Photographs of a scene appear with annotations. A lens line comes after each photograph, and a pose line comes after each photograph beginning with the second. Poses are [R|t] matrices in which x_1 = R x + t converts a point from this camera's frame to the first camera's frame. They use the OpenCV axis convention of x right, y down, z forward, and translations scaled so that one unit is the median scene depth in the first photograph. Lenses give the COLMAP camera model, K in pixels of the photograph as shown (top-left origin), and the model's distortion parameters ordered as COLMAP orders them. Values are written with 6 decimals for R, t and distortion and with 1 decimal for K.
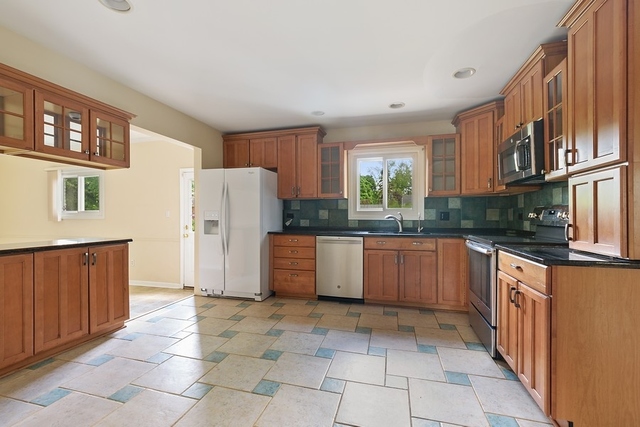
lens RADIAL K [[280.1, 0, 315.6], [0, 280.1, 215.7], [0, 0, 1]] dist [-0.000251, -0.000373]
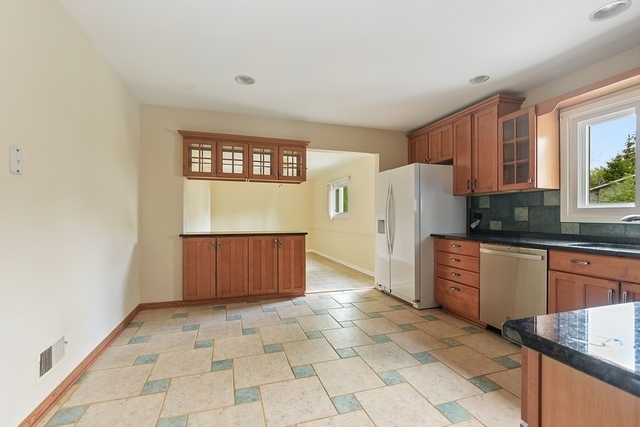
lens RADIAL K [[280.1, 0, 314.1], [0, 280.1, 215.2], [0, 0, 1]] dist [-0.000251, -0.000373]
pose [[0.553883, -0.000312, -0.832594, 0.375380], [-0.001740, 0.999997, -0.001532, 0.000699], [0.832592, 0.002298, 0.553881, 0.206469]]
